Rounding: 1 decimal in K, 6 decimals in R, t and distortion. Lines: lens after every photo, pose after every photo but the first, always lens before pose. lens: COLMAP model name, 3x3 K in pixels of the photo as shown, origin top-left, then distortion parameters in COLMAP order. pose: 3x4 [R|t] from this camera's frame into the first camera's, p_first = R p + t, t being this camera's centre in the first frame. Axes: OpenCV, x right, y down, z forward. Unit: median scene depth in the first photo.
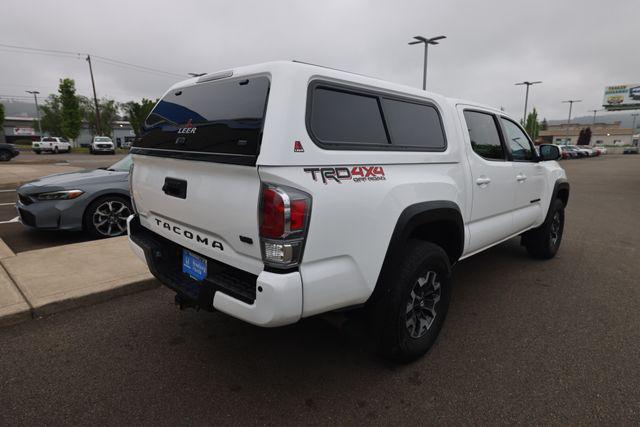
lens RADIAL K [[374.4, 0, 322.2], [0, 374.4, 209.7], [0, 0, 1]] dist [-0.020509, 0.029242]
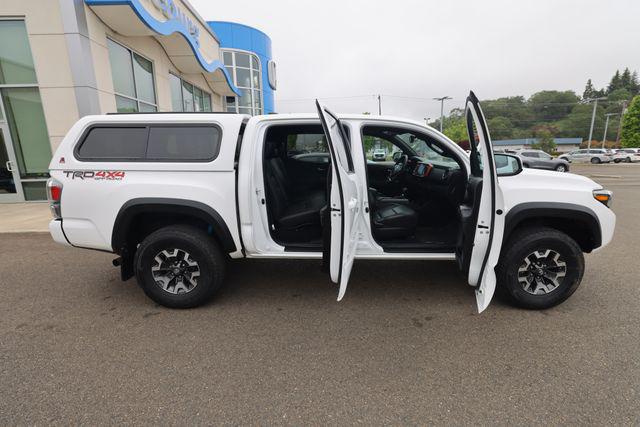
lens RADIAL K [[293.1, 0, 321.6], [0, 293.1, 210.7], [0, 0, 1]] dist [-0.040107, 0.017293]
pose [[0.697078, 0.125434, -0.705938, 1.269473], [-0.112820, 0.991502, 0.064771, -0.096213], [0.708063, 0.034493, 0.705306, 0.558331]]
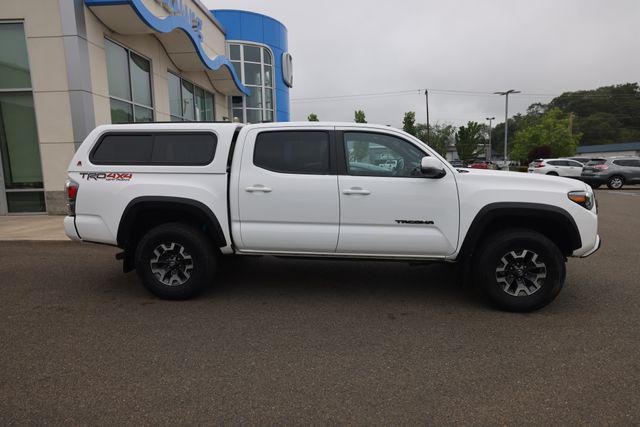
lens RADIAL K [[388.8, 0, 320.9], [0, 388.8, 209.0], [0, 0, 1]] dist [-0.016202, 0.032769]
pose [[0.630614, 0.073855, -0.772575, 1.713459], [-0.121567, 0.992574, -0.004342, -0.036907], [0.766517, 0.096658, 0.634909, 0.395759]]
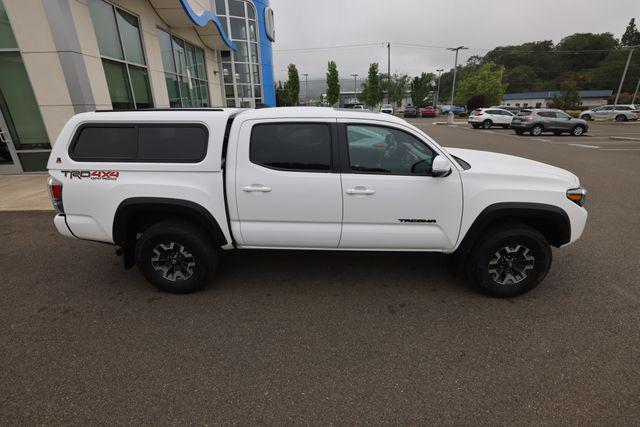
lens RADIAL K [[302.4, 0, 321.2], [0, 302.4, 212.0], [0, 0, 1]] dist [-0.040333, 0.020362]
pose [[0.683884, 0.229780, -0.692462, 1.363625], [-0.113101, 0.971026, 0.210516, -0.251997], [0.720771, -0.065651, 0.690057, 0.548378]]
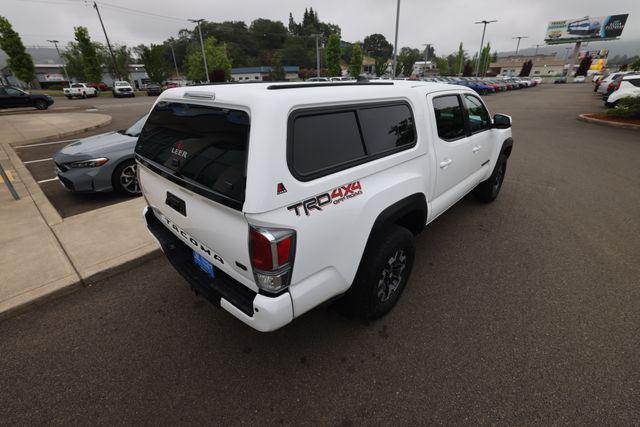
lens RADIAL K [[293.1, 0, 321.6], [0, 293.1, 210.7], [0, 0, 1]] dist [-0.040107, 0.017293]
pose [[0.999068, -0.036632, 0.022842, 0.019070], [0.029644, 0.966785, 0.253867, -0.194622], [-0.031383, -0.252953, 0.966969, 0.105181]]
